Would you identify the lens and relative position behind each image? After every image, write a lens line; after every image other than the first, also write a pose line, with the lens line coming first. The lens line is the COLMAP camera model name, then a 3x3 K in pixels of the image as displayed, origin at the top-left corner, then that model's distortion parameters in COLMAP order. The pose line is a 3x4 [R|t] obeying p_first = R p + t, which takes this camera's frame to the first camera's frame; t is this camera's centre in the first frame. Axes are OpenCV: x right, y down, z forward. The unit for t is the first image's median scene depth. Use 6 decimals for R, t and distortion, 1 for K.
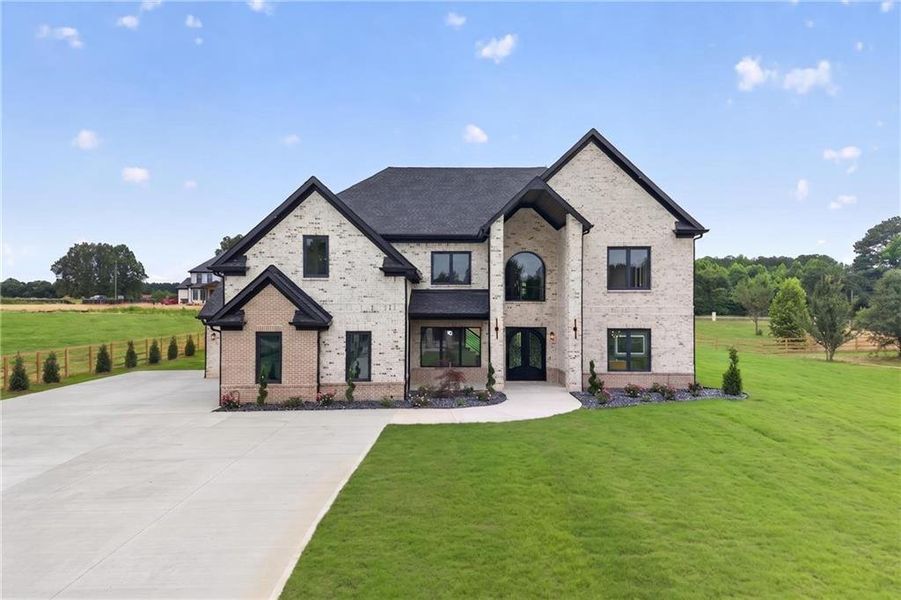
lens RADIAL K [[607.7, 0, 442.5], [0, 607.7, 308.2], [0, 0, 1]] dist [0.060499, -0.038915]
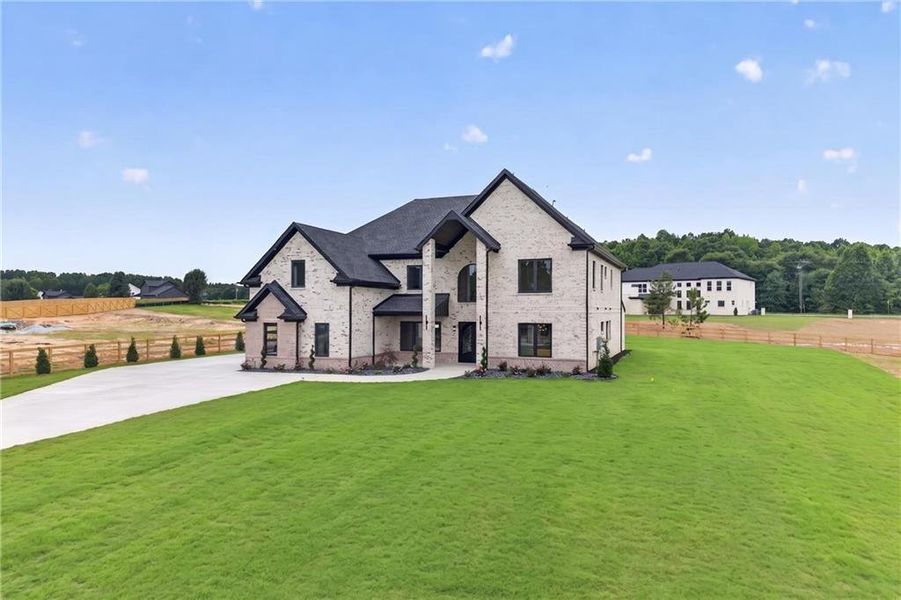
lens RADIAL K [[607.7, 0, 451.7], [0, 607.7, 306.9], [0, 0, 1]] dist [0.060499, -0.038915]
pose [[0.930362, -0.002628, -0.366633, 0.642803], [0.002686, 0.999996, -0.000350, -0.000450], [0.366632, -0.000659, 0.930366, -0.252978]]
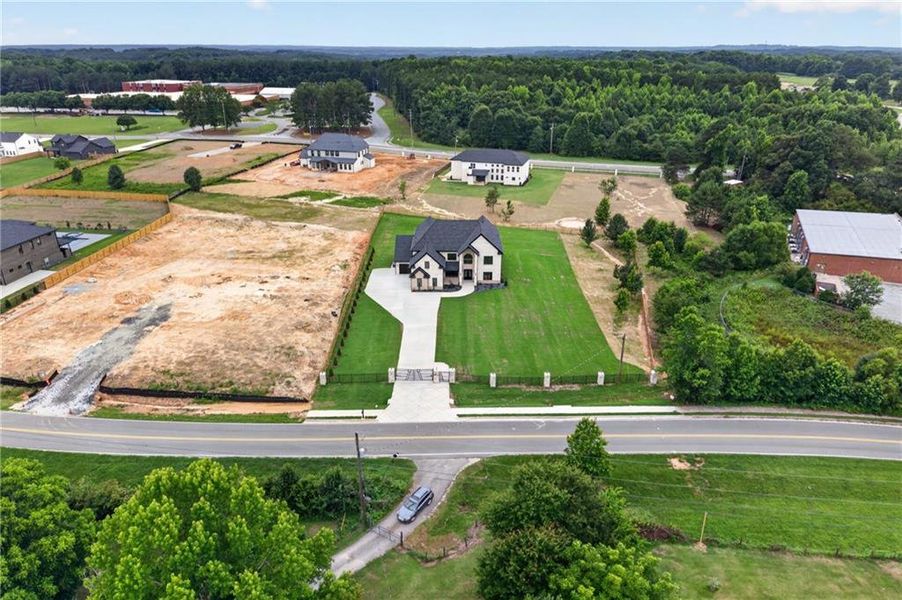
lens RADIAL K [[608.4, 0, 459.5], [0, 608.4, 306.7], [0, 0, 1]] dist [0.060499, -0.038915]
pose [[0.999990, 0.004269, 0.001343, 0.073932], [-0.004451, 0.916962, 0.398950, -1.770444], [0.000472, -0.398952, 0.916972, -3.844059]]
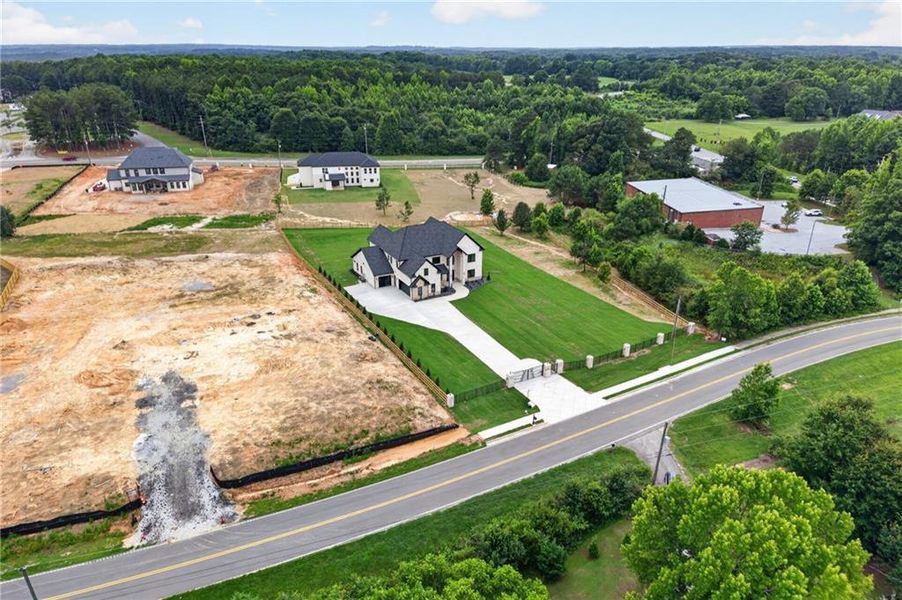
lens RADIAL K [[608.4, 0, 459.3], [0, 608.4, 298.1], [0, 0, 1]] dist [0.060499, -0.038915]
pose [[0.872295, -0.180342, 0.454509, -2.226380], [-0.010743, 0.922212, 0.386537, -1.785116], [-0.488862, -0.342056, 0.802503, -3.236592]]
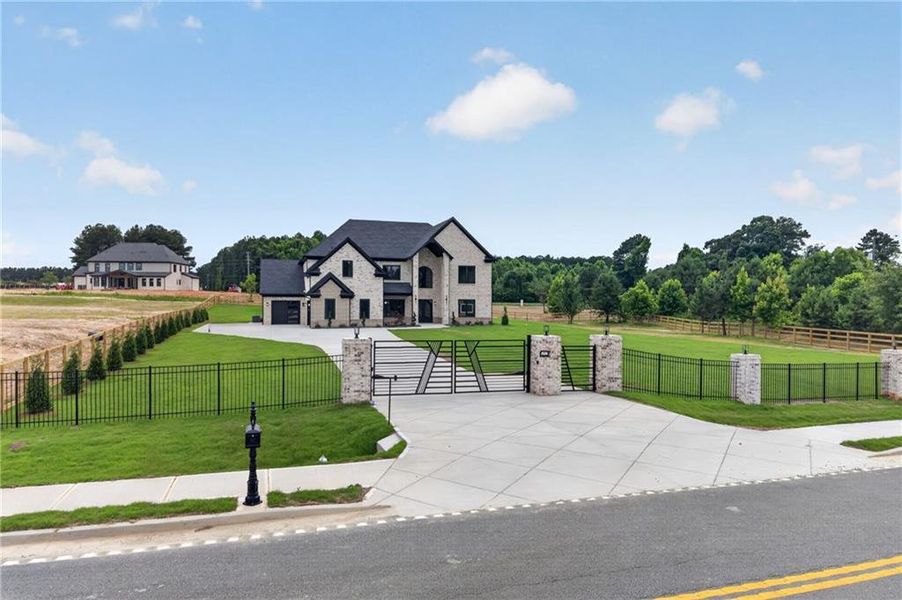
lens RADIAL K [[608.4, 0, 449.0], [0, 608.4, 305.7], [0, 0, 1]] dist [0.060499, -0.038915]
pose [[0.961857, 0.002300, 0.273545, -0.444169], [-0.005392, 0.999930, 0.010553, 0.033945], [-0.273501, -0.011626, 0.961801, -1.367389]]
